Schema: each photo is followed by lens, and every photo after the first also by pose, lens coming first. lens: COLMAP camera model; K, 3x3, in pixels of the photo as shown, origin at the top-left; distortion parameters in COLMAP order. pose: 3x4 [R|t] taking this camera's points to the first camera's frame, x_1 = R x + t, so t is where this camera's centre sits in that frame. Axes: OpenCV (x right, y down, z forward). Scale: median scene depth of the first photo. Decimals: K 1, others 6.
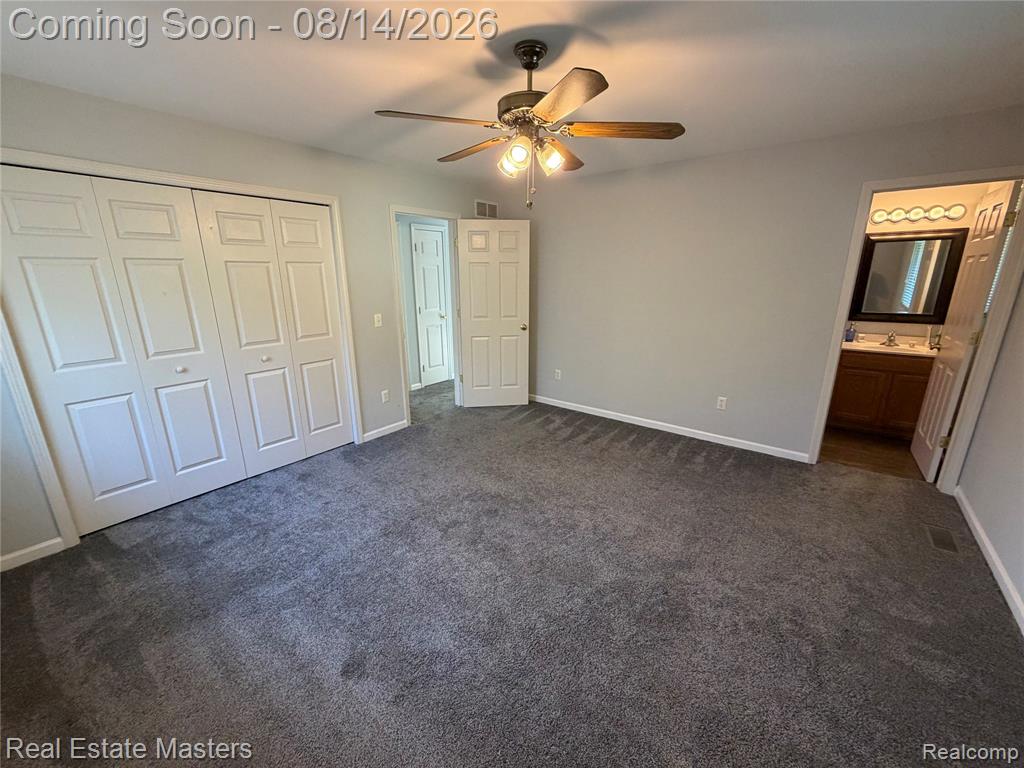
lens RADIAL K [[408.6, 0, 509.7], [0, 408.6, 389.5], [0, 0, 1]] dist [0.002549, -0.001671]
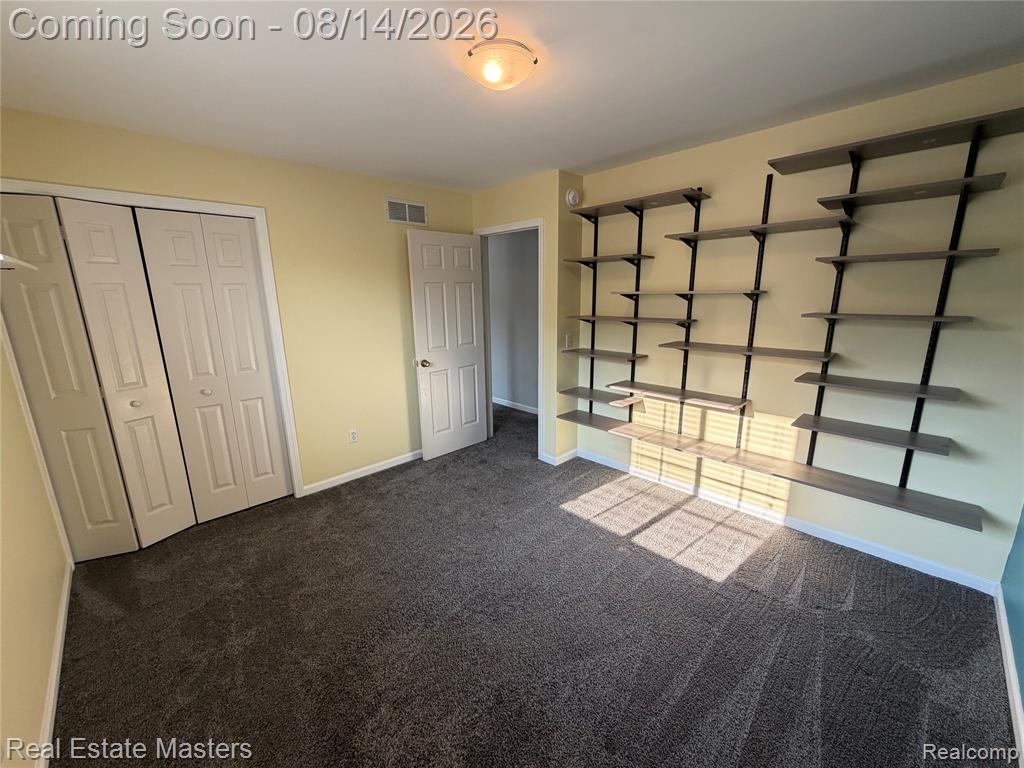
lens RADIAL K [[408.6, 0, 513.0], [0, 408.6, 385.9], [0, 0, 1]] dist [0.002549, -0.001671]
pose [[0.988918, 0.020865, -0.146991, 0.182568], [-0.028483, 0.998347, -0.049917, -0.065952], [0.145706, 0.053550, 0.987878, 0.222138]]
